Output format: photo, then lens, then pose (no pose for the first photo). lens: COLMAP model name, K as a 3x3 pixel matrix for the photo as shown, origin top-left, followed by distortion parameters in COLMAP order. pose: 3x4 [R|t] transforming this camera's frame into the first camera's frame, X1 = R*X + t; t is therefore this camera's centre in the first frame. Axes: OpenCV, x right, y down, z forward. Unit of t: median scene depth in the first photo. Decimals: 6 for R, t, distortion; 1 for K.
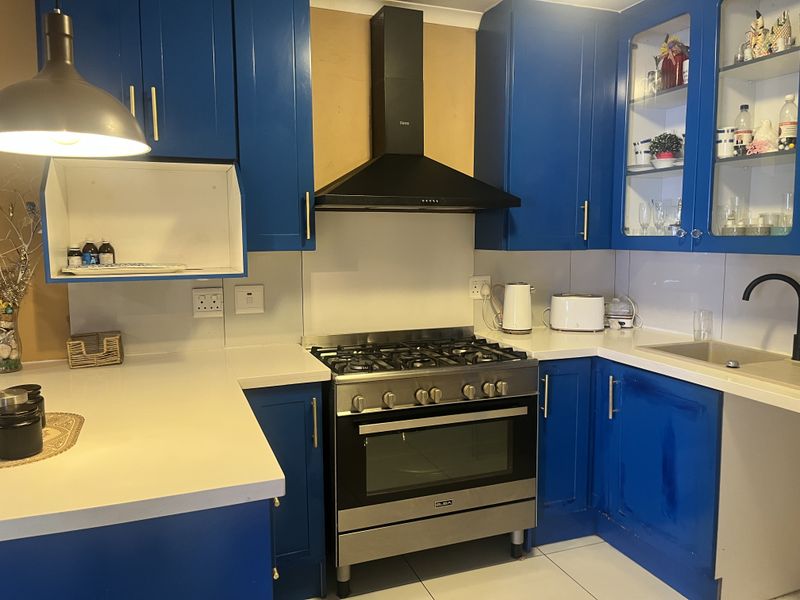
lens RADIAL K [[597.5, 0, 400.2], [0, 597.5, 298.6], [0, 0, 1]] dist [0.034241, -0.045853]
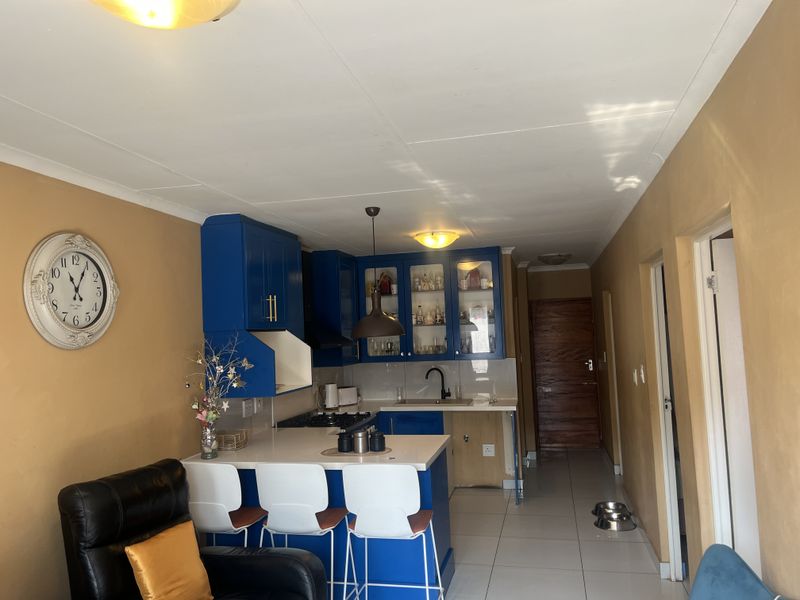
lens RADIAL K [[597.5, 0, 402.8], [0, 597.5, 293.4], [0, 0, 1]] dist [0.034241, -0.045853]
pose [[0.573798, 0.044518, 0.817786, -1.535165], [0.122780, 0.982561, -0.139636, -0.012538], [-0.809741, 0.180531, 0.558326, -0.403820]]
